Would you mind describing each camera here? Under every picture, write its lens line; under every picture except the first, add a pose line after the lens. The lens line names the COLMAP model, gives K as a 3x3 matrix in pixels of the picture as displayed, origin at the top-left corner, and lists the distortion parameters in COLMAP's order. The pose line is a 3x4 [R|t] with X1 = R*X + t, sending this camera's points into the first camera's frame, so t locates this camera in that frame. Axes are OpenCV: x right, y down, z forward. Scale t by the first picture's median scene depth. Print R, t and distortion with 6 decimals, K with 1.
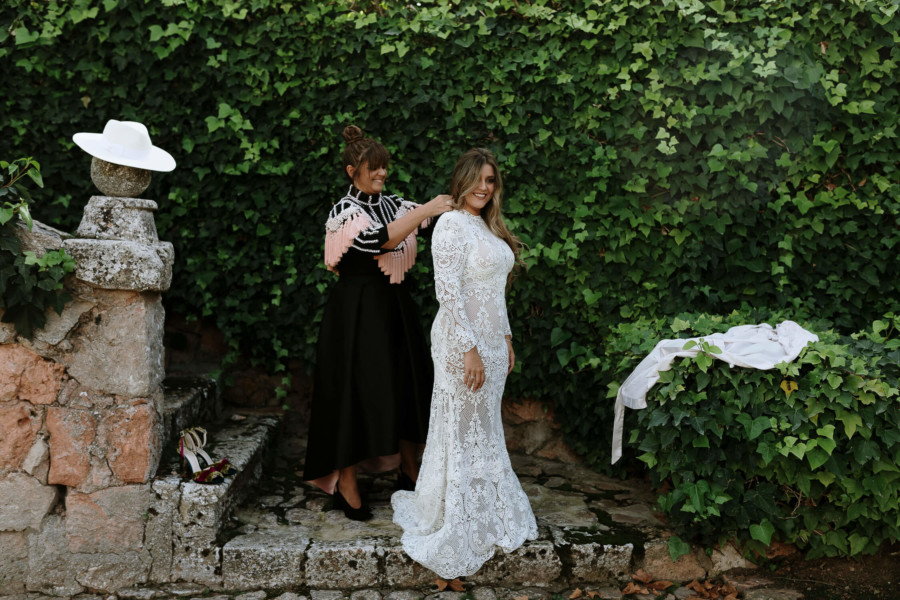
lens RADIAL K [[850.6, 0, 450.0], [0, 850.6, 300.0], [0, 0, 1]] dist [-0.001179, 0.006780]
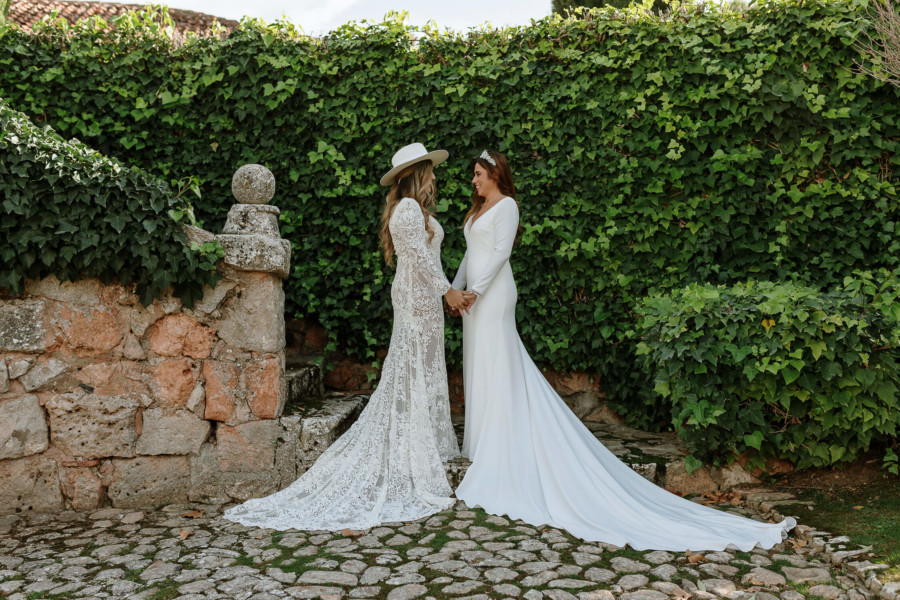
lens RADIAL K [[850.6, 0, 450.0], [0, 850.6, 300.0], [0, 0, 1]] dist [-0.001179, 0.006780]
pose [[0.995388, -0.036908, -0.088543, 0.027460], [0.030727, 0.997061, -0.070182, 0.104800], [0.090873, 0.067138, 0.993597, -0.233690]]
